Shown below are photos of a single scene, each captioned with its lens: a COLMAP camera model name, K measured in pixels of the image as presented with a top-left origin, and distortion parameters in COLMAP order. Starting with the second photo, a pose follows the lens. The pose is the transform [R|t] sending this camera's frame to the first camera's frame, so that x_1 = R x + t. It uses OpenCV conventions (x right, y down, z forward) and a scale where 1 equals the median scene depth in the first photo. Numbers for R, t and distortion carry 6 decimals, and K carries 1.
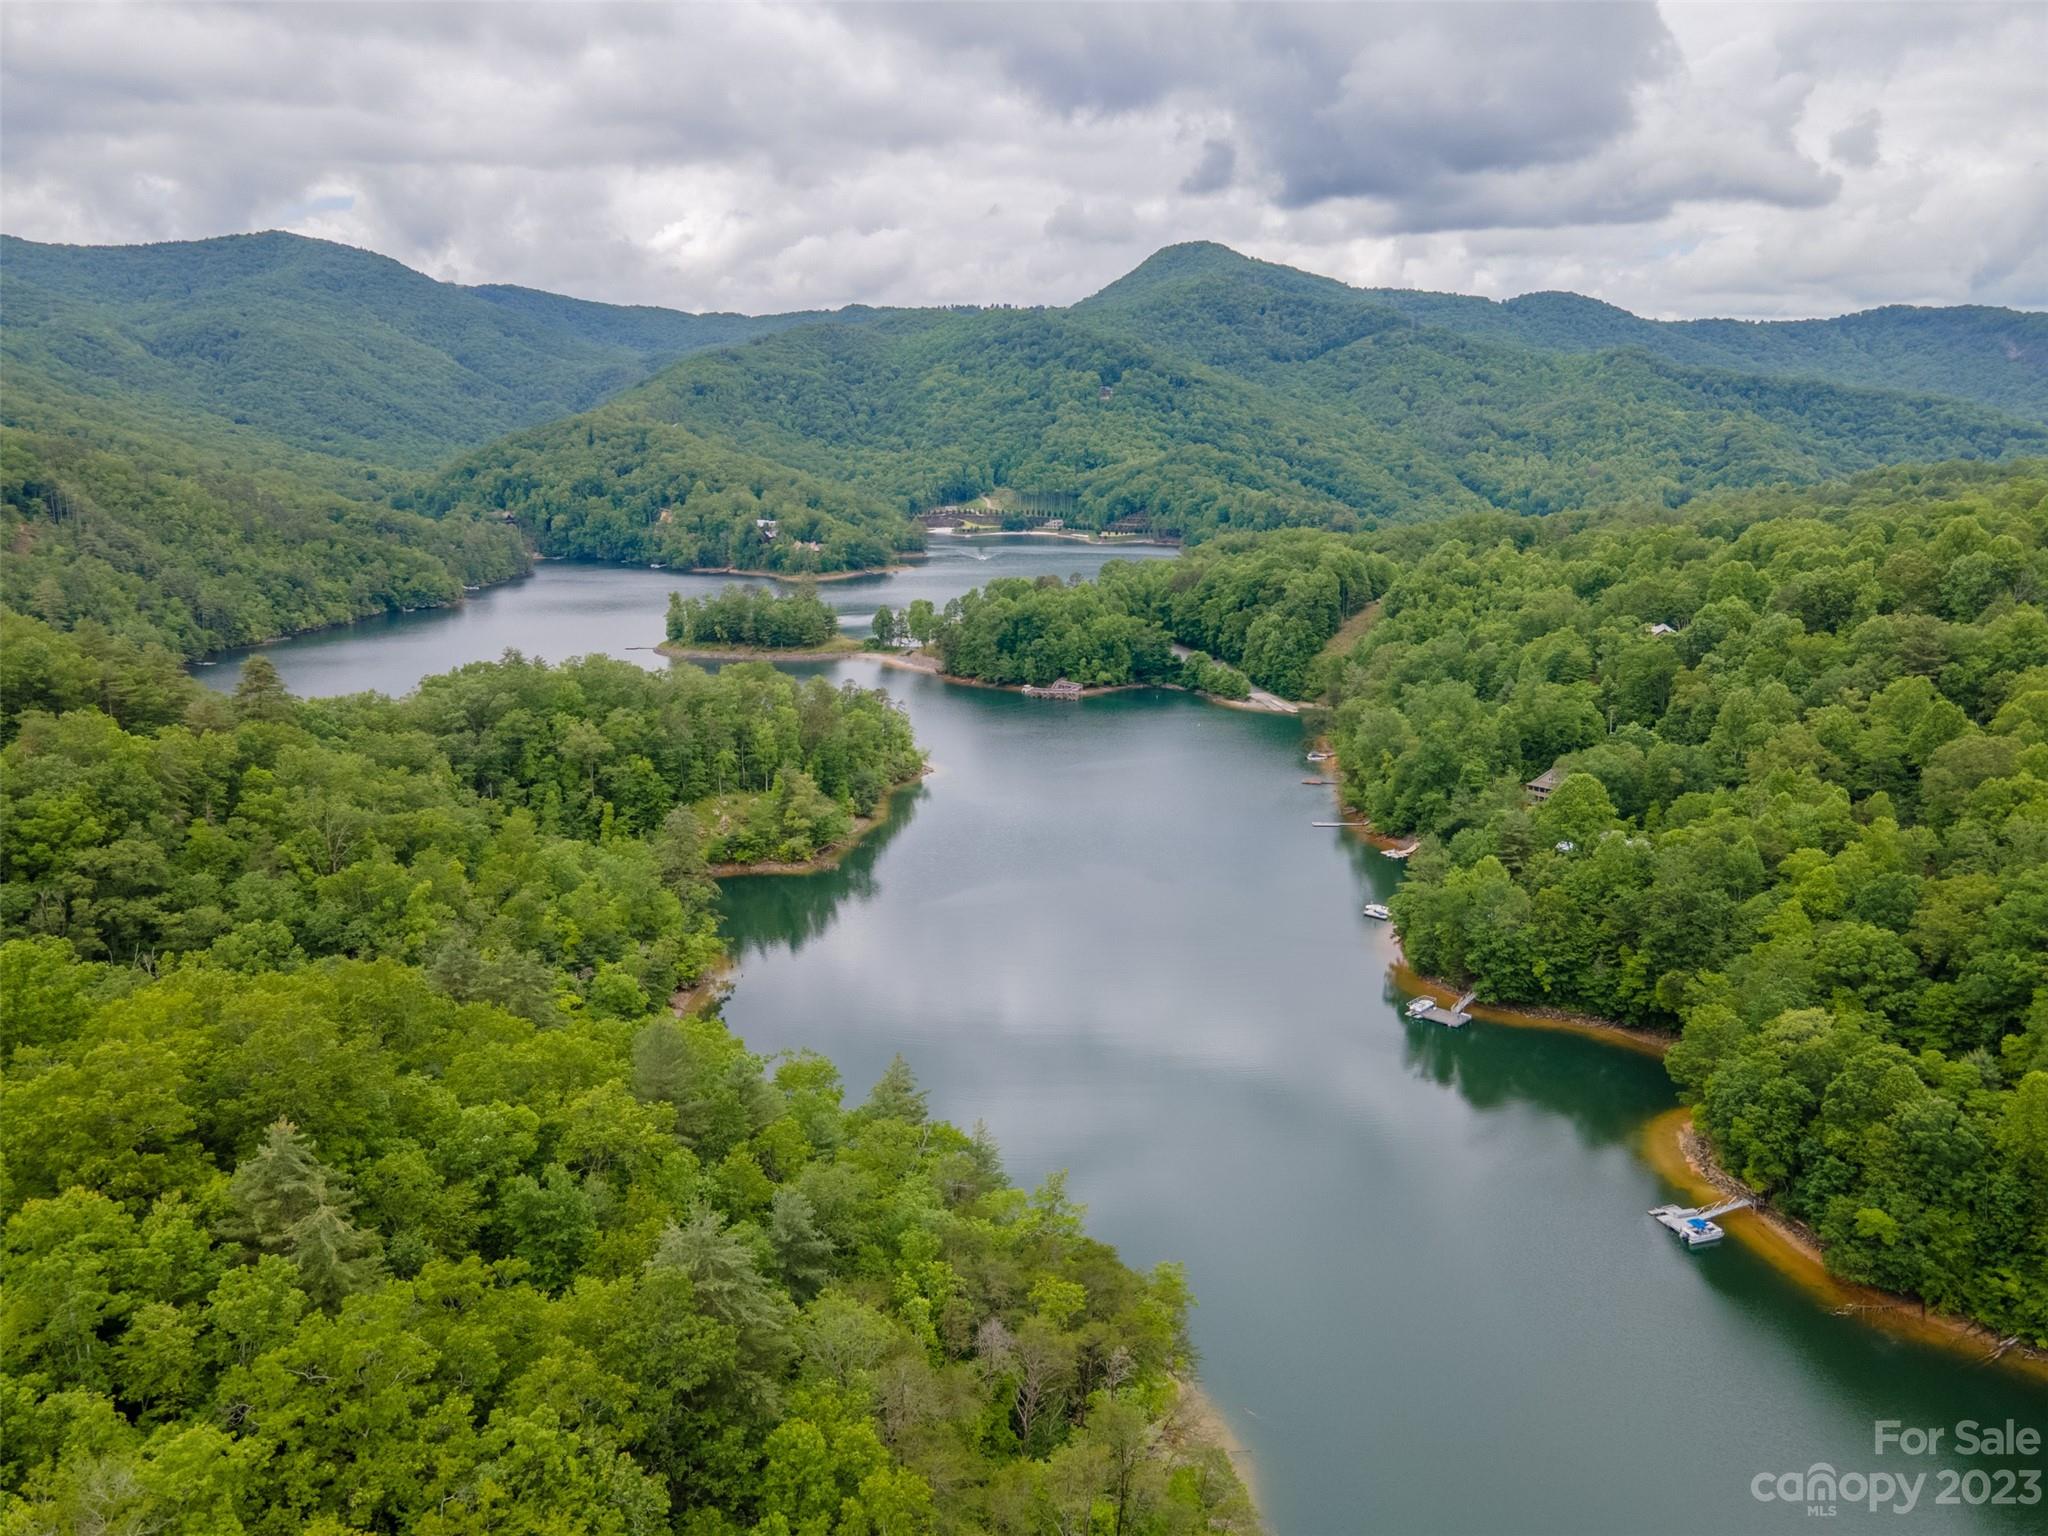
lens RADIAL K [[1540.0, 0, 1035.4], [0, 1540.0, 685.7], [0, 0, 1]] dist [0.034078, 0.000117]
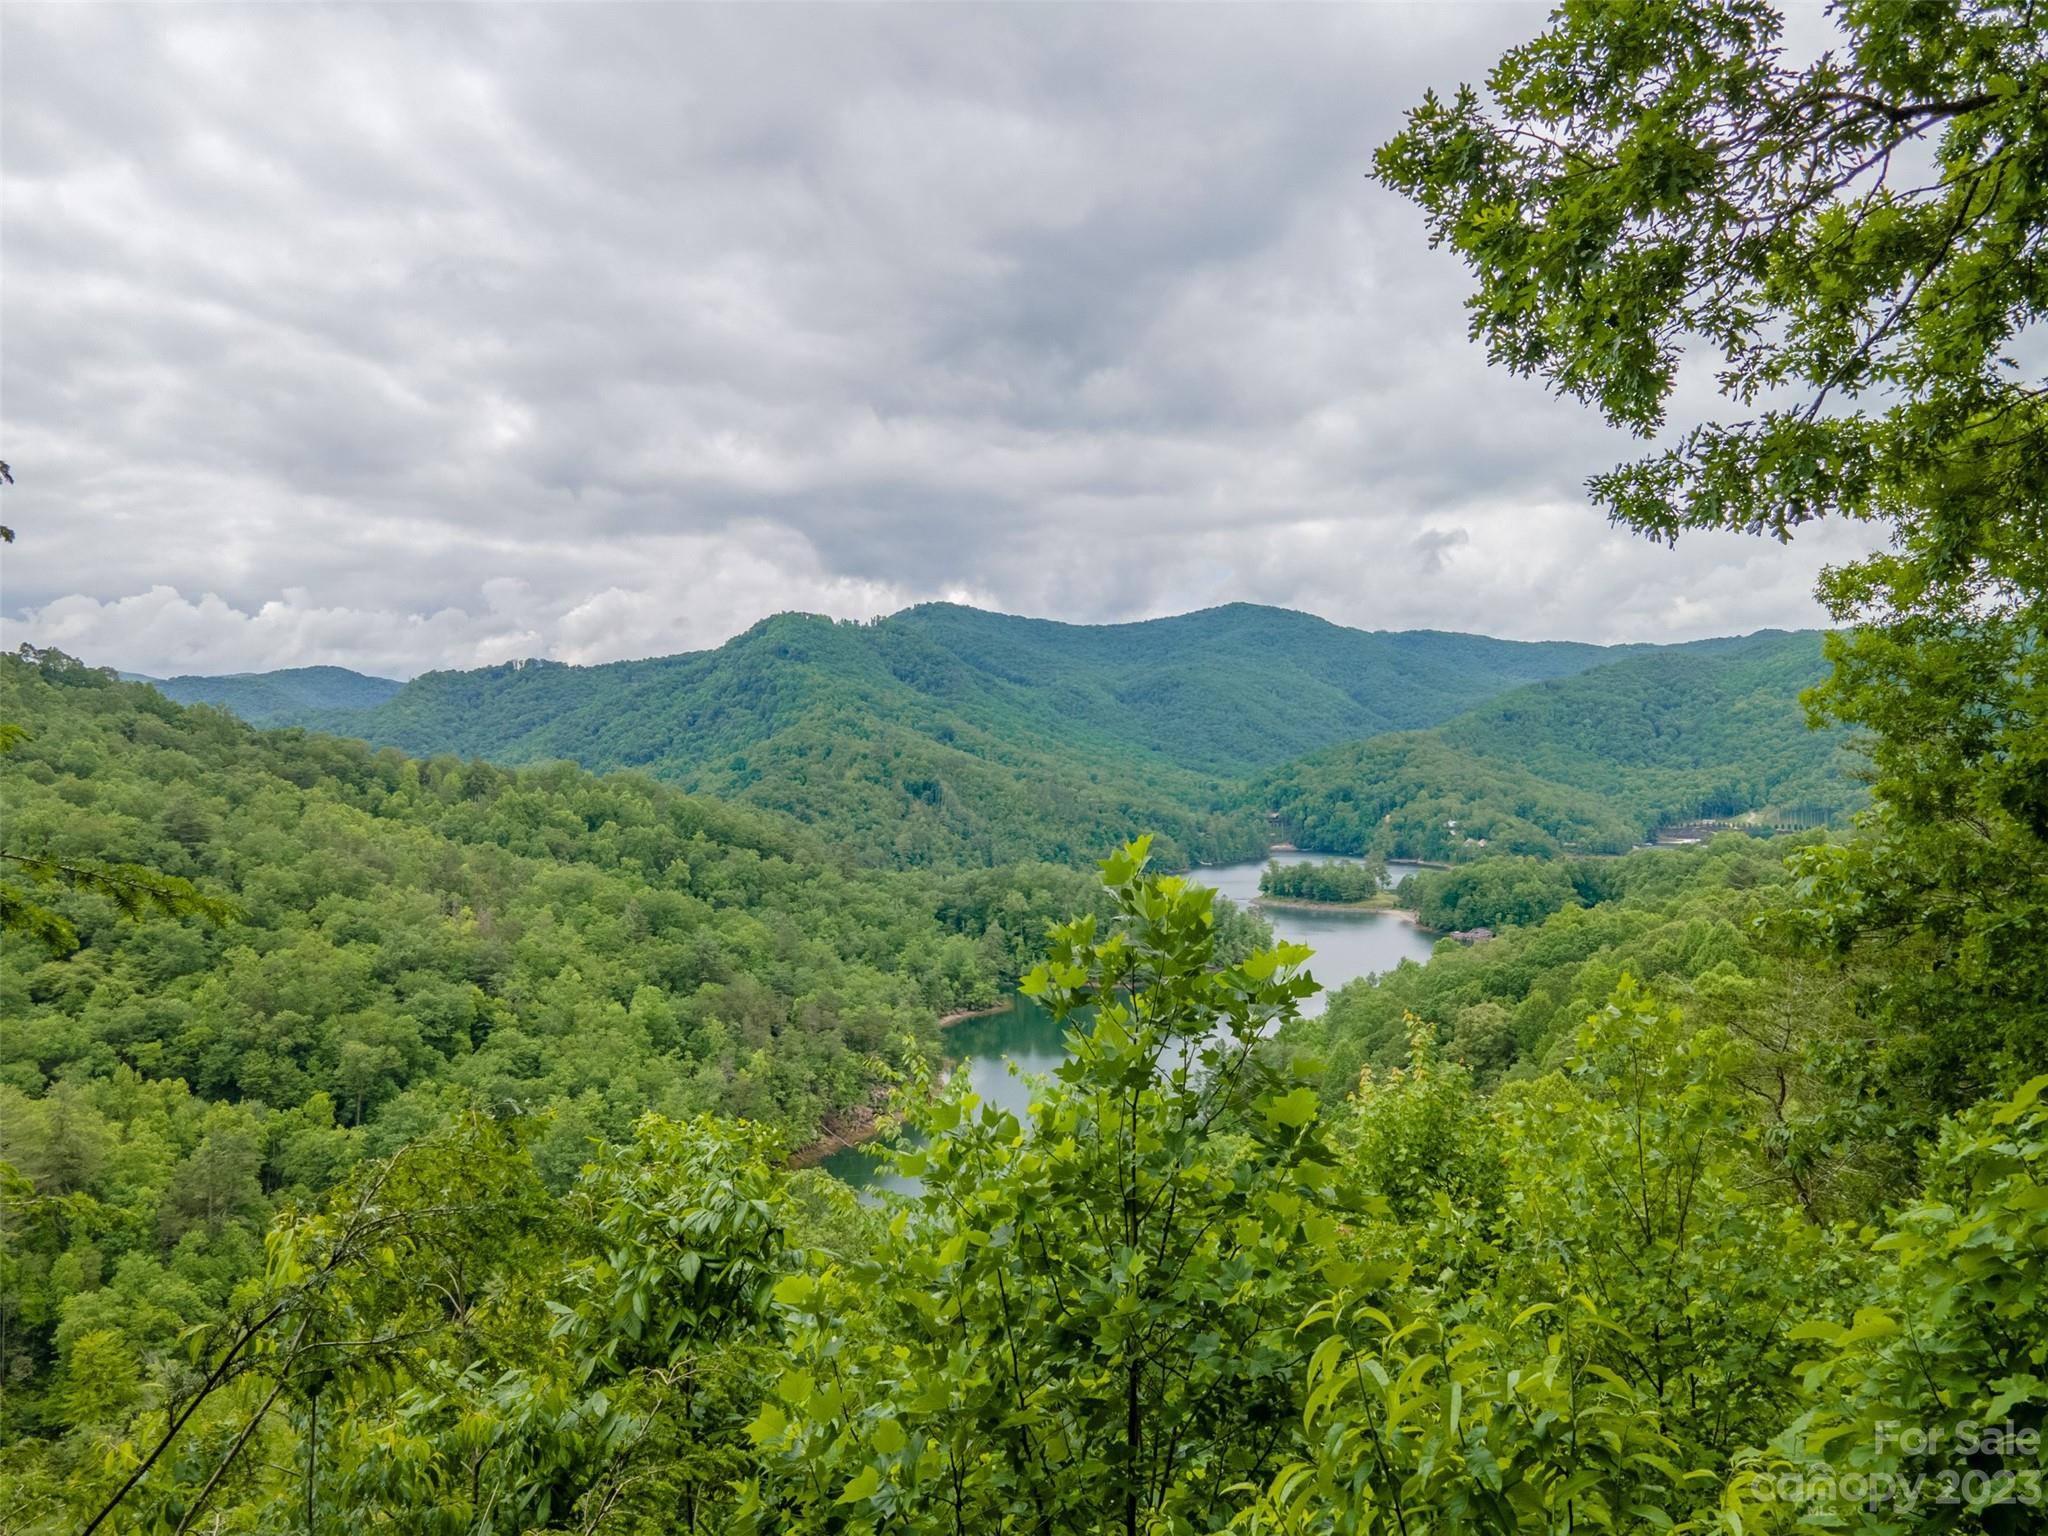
lens RADIAL K [[1486.9, 0, 1024.0], [0, 1486.9, 768.0], [0, 0, 1]] dist [0.028158, 0.044562]
pose [[0.814117, -0.000144, -0.580700, 0.232508], [-0.090678, 0.987701, -0.127372, 0.030838], [0.573577, 0.156353, 0.804092, -0.137299]]
